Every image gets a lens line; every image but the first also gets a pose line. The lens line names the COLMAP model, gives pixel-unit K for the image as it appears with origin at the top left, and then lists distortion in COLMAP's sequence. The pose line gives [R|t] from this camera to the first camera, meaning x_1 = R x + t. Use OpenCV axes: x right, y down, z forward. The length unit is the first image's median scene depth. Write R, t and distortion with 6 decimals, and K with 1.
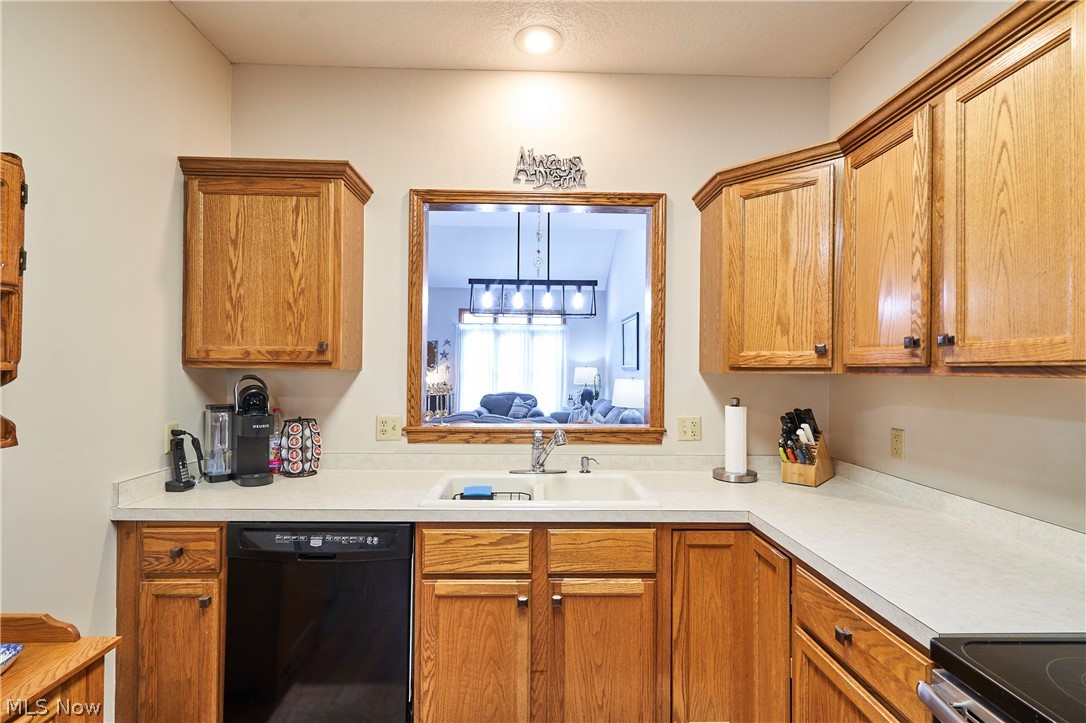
lens RADIAL K [[512.1, 0, 544.7], [0, 512.1, 363.9], [0, 0, 1]] dist [0.000285, 0.002000]
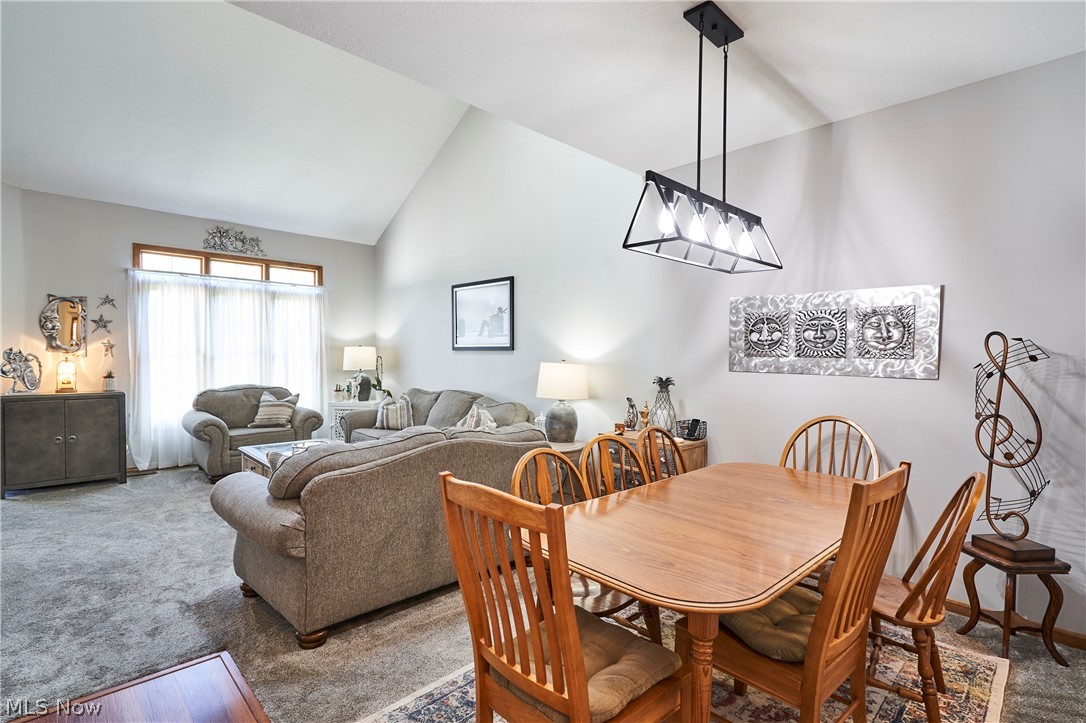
lens RADIAL K [[526.1, 0, 543.8], [0, 526.1, 367.2], [0, 0, 1]] dist [-0.002481, 0.002571]
pose [[0.740821, -0.019782, 0.671411, -1.007943], [-0.008611, 0.999204, 0.038941, 0.016349], [-0.671647, -0.034629, 0.740062, 1.131273]]
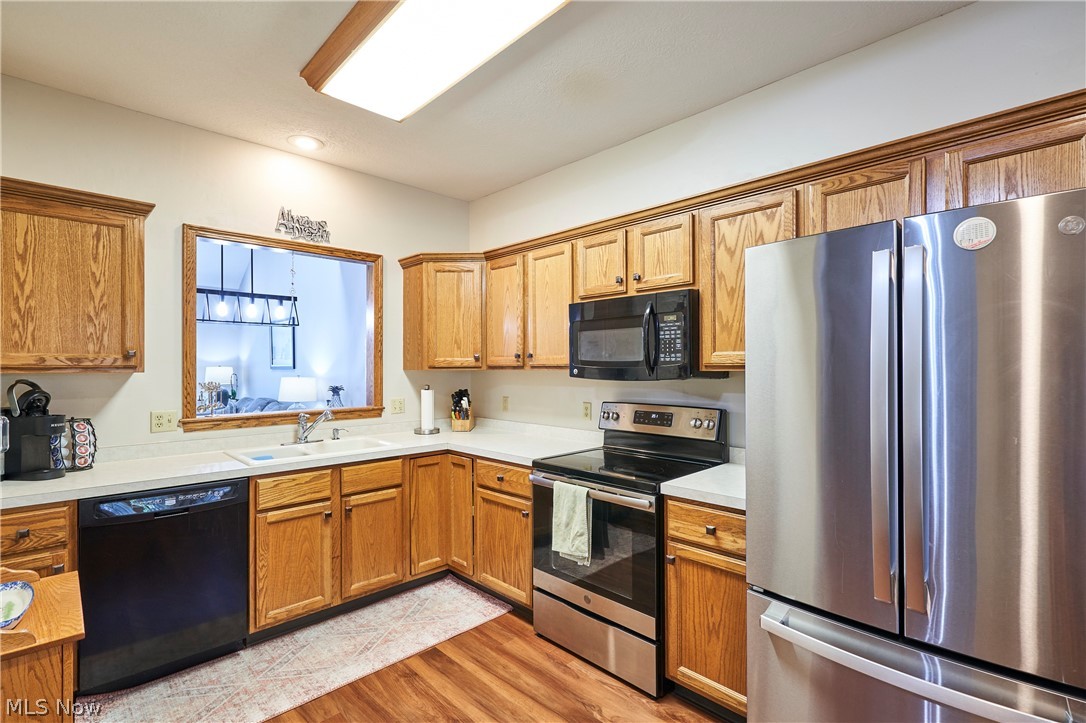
lens RADIAL K [[512.1, 0, 522.0], [0, 512.1, 355.9], [0, 0, 1]] dist [0.000285, 0.002000]
pose [[0.760129, 0.001593, 0.649770, -0.499827], [0.005212, 0.999950, -0.008549, -0.014013], [-0.649751, 0.009885, 0.760083, -0.499680]]
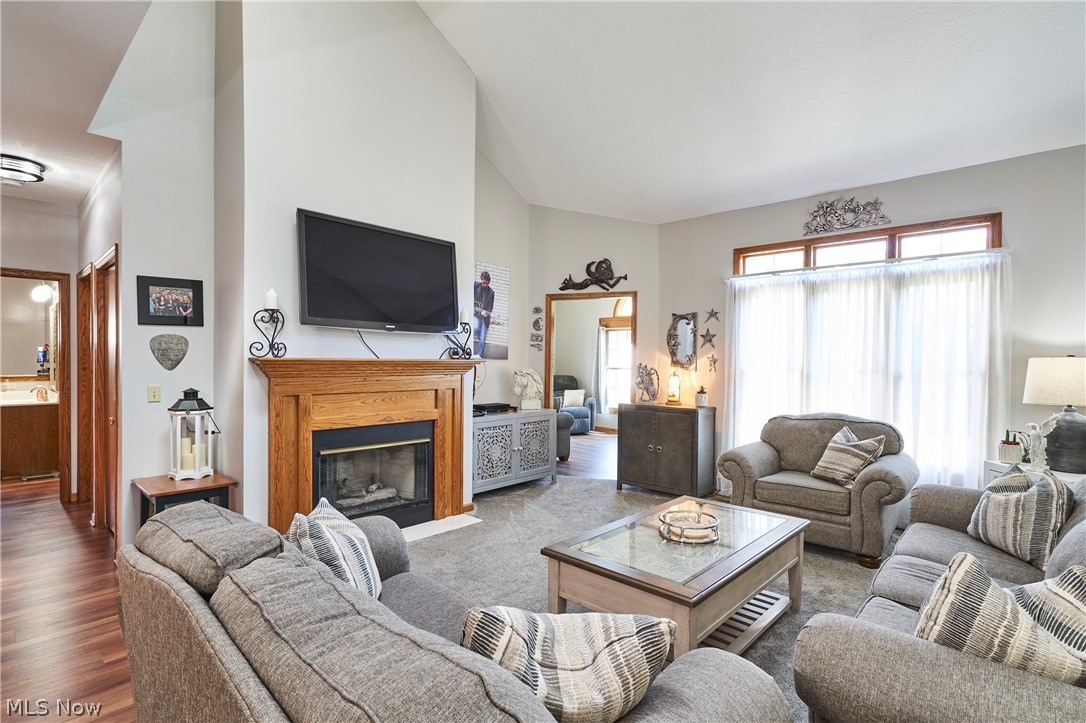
lens RADIAL K [[526.1, 0, 542.0], [0, 526.1, 363.0], [0, 0, 1]] dist [-0.002481, 0.002571]
pose [[0.715090, -0.000419, -0.699032, 0.319222], [0.004149, 0.999985, 0.003645, 0.030212], [0.699020, -0.005507, 0.715081, 2.118444]]
